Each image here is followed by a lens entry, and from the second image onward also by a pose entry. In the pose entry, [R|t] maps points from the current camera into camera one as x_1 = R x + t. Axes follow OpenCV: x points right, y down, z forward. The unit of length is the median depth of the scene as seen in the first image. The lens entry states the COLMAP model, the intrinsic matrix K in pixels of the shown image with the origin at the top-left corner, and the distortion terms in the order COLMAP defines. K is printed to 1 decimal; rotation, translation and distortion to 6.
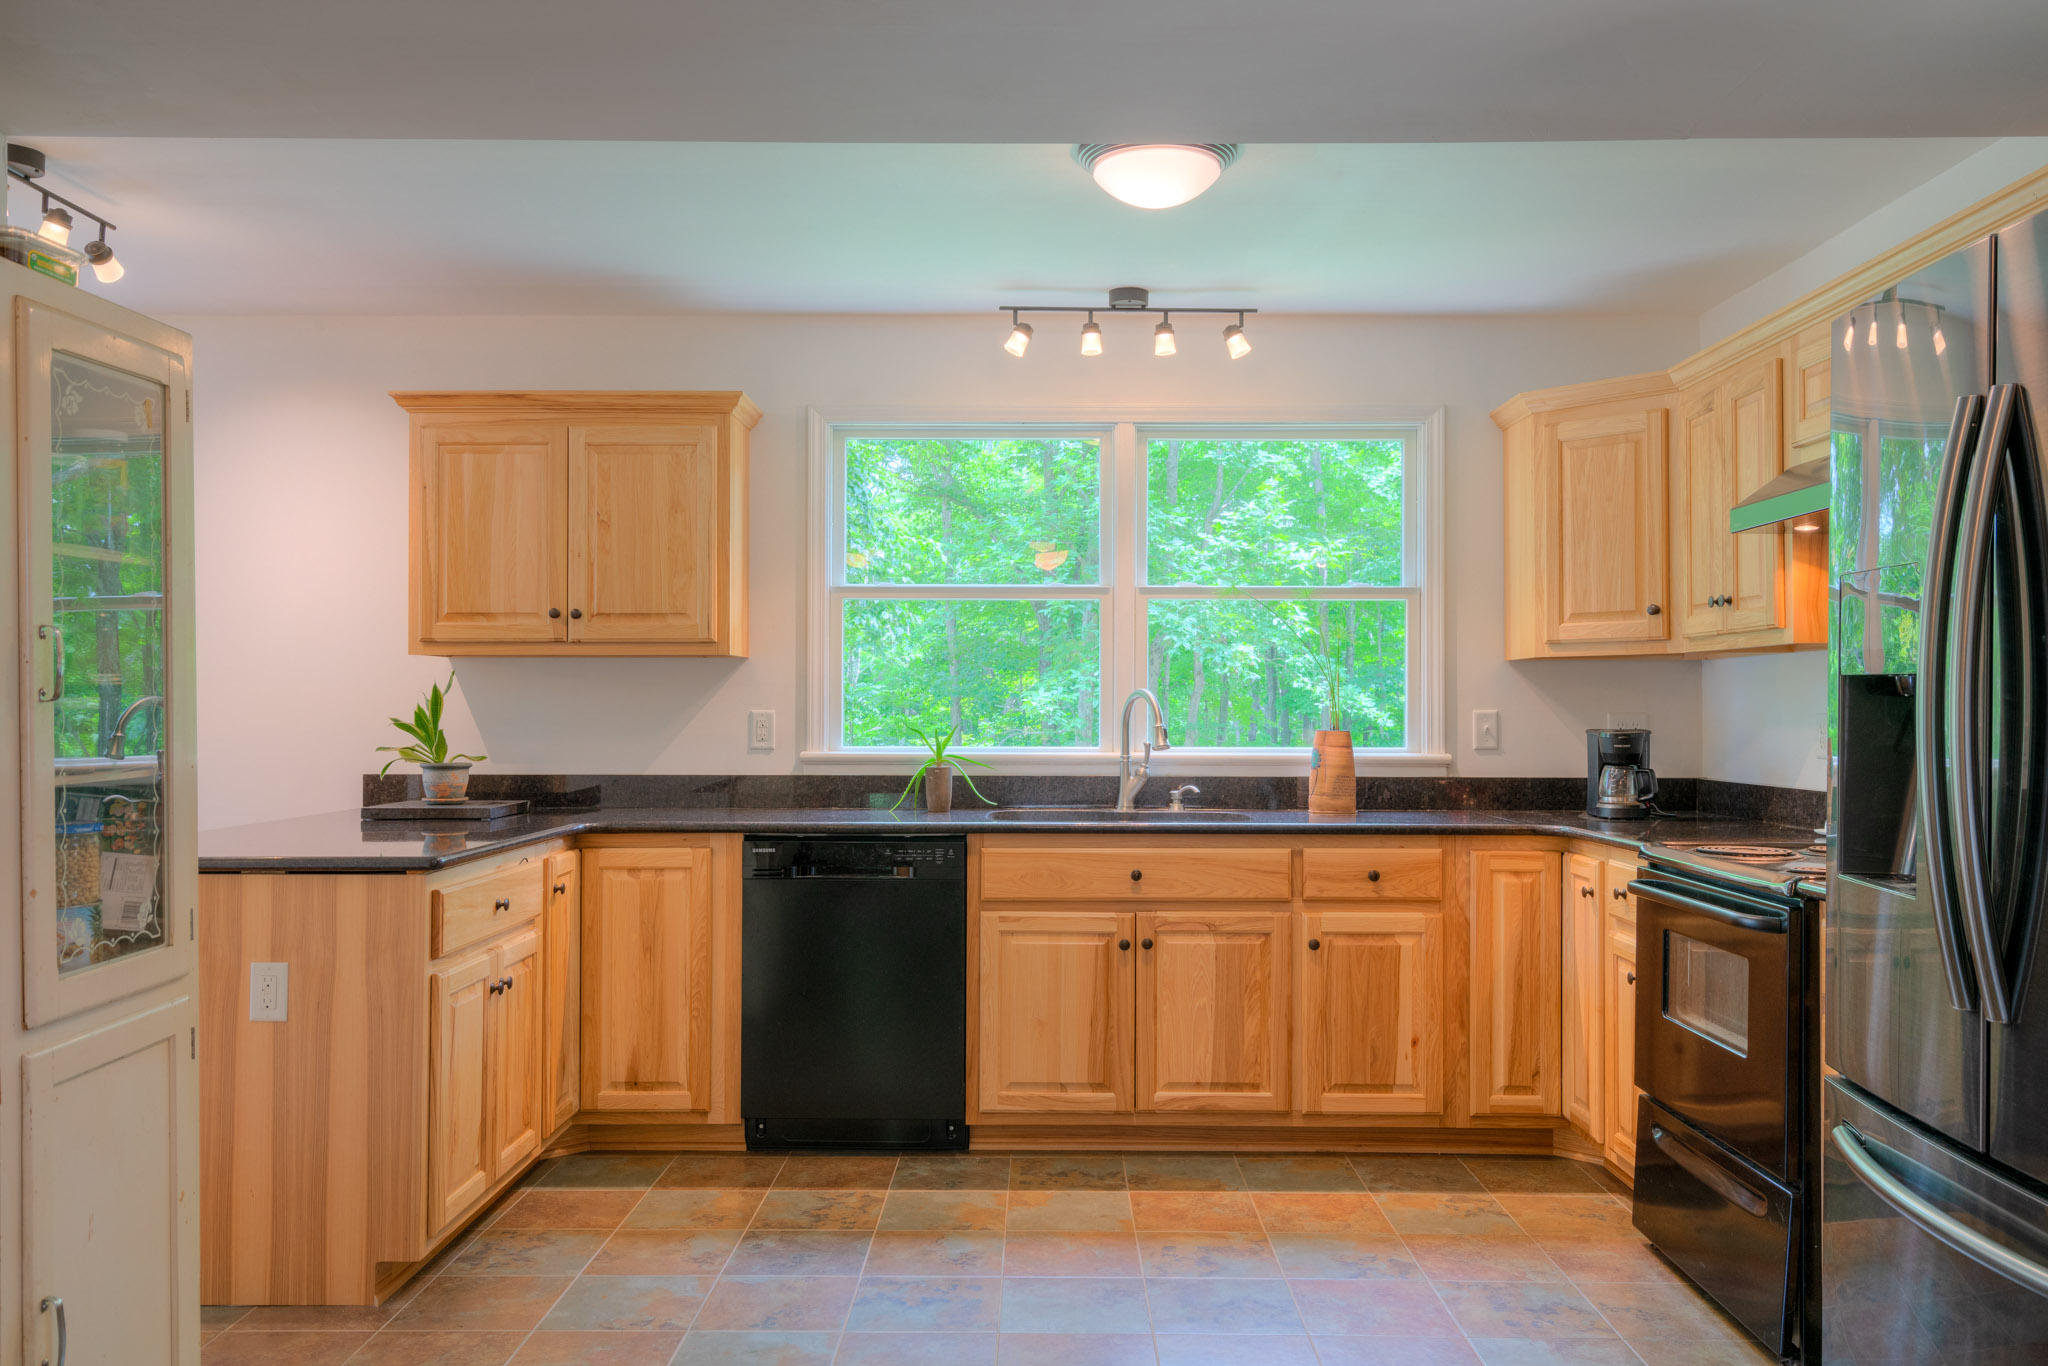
lens RADIAL K [[1608.3, 0, 1012.2], [0, 1608.3, 684.3], [0, 0, 1]] dist [0.006611, 0.001938]
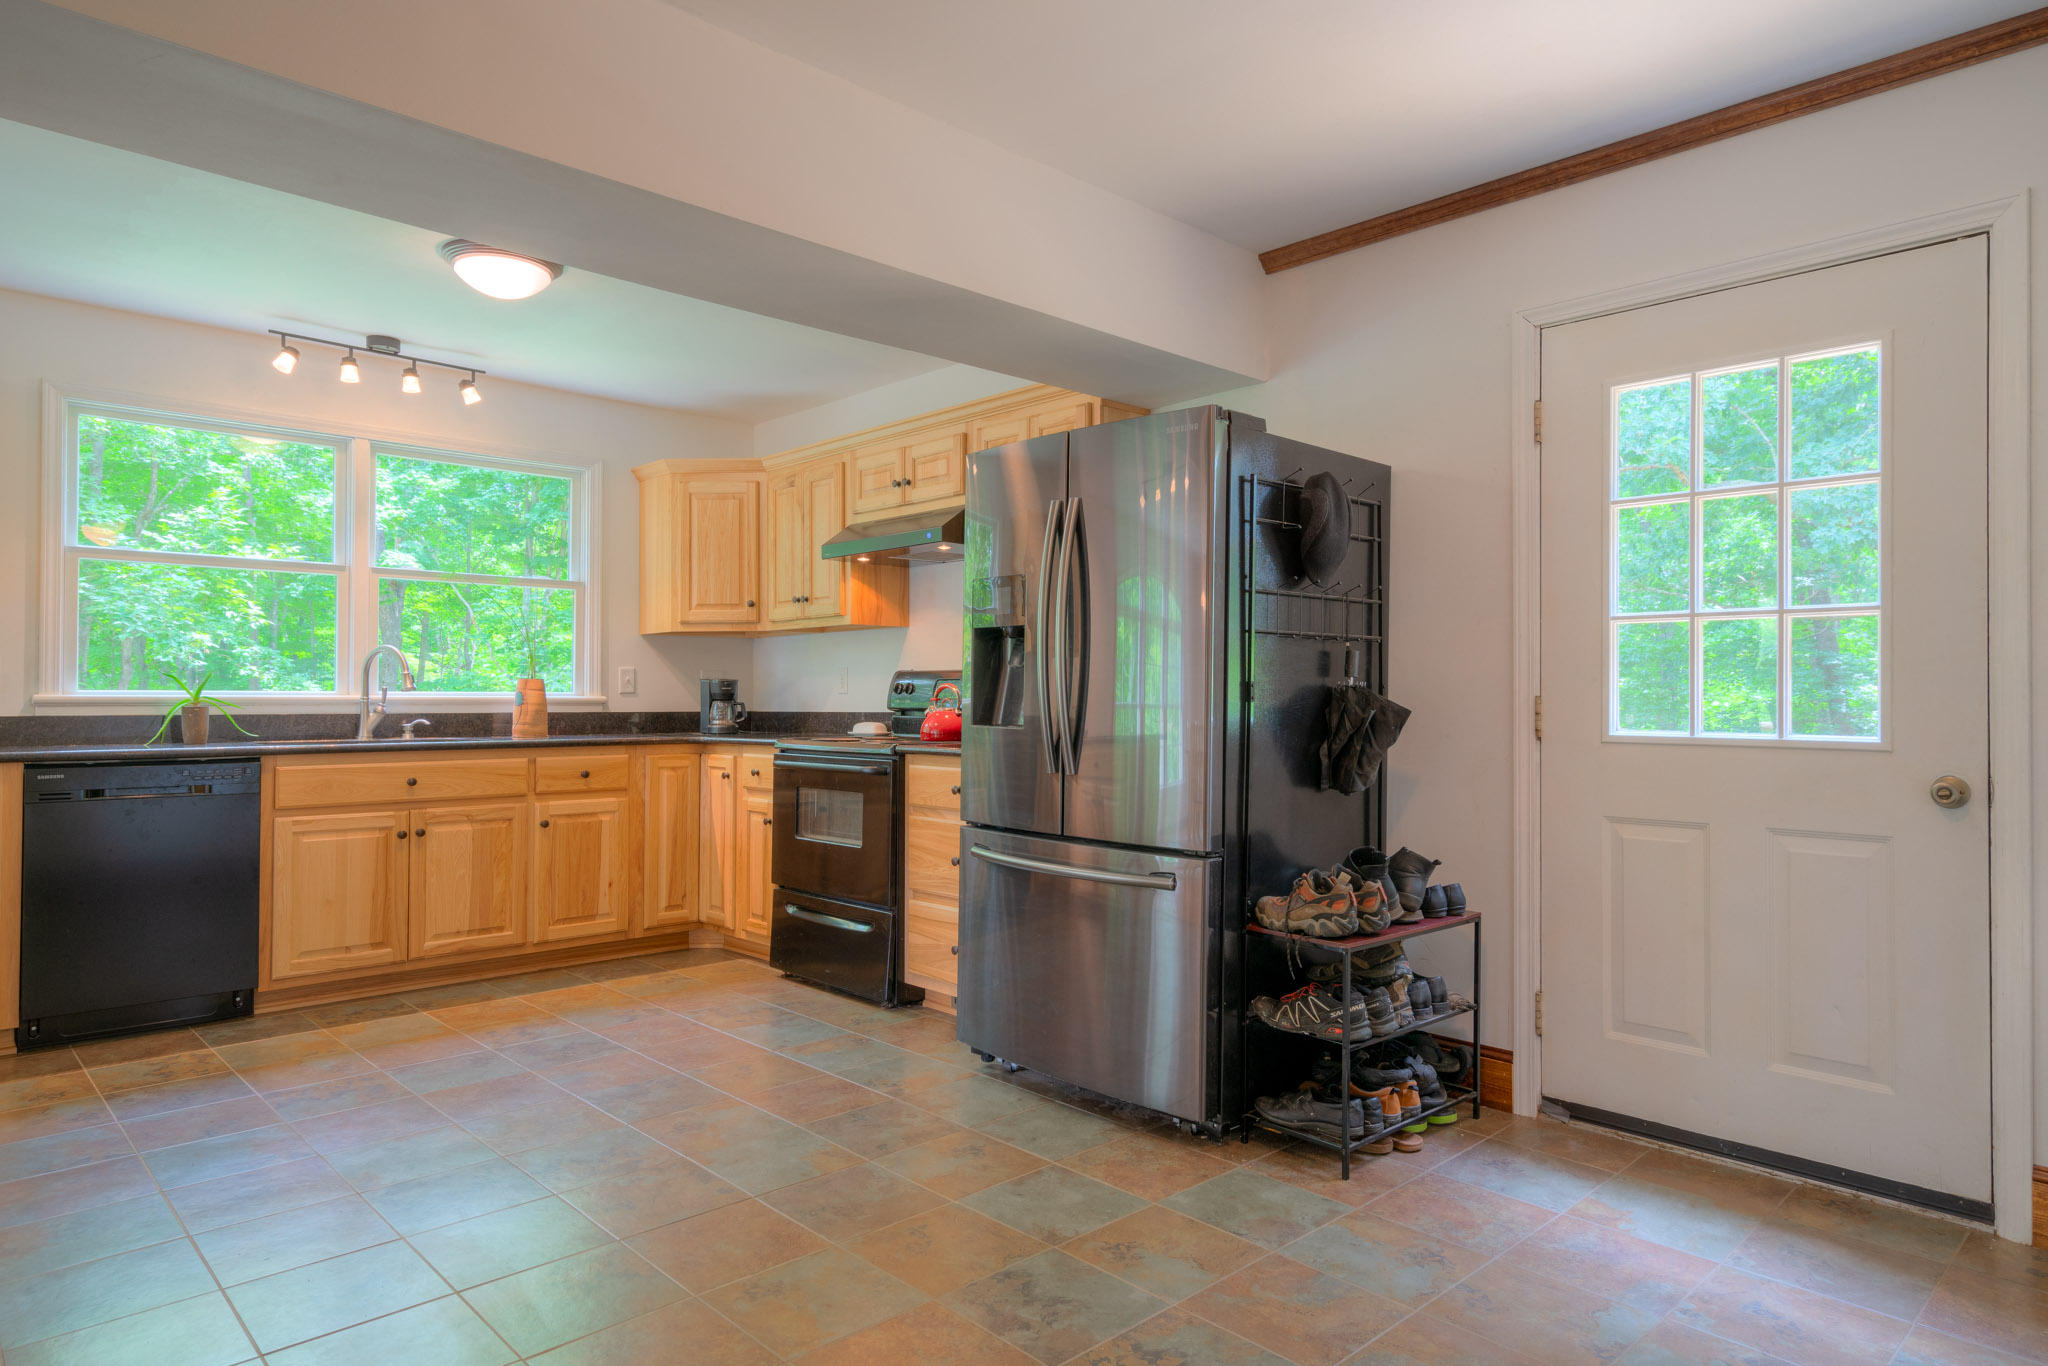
lens RADIAL K [[1236.0, 0, 1033.2], [0, 1236.0, 686.0], [0, 0, 1]] dist [0.003378, 0.004989]
pose [[0.709651, 0.006710, 0.704521, -0.277337], [-0.008838, 0.999961, -0.000621, 0.034825], [-0.704498, -0.005786, 0.709683, -0.088898]]
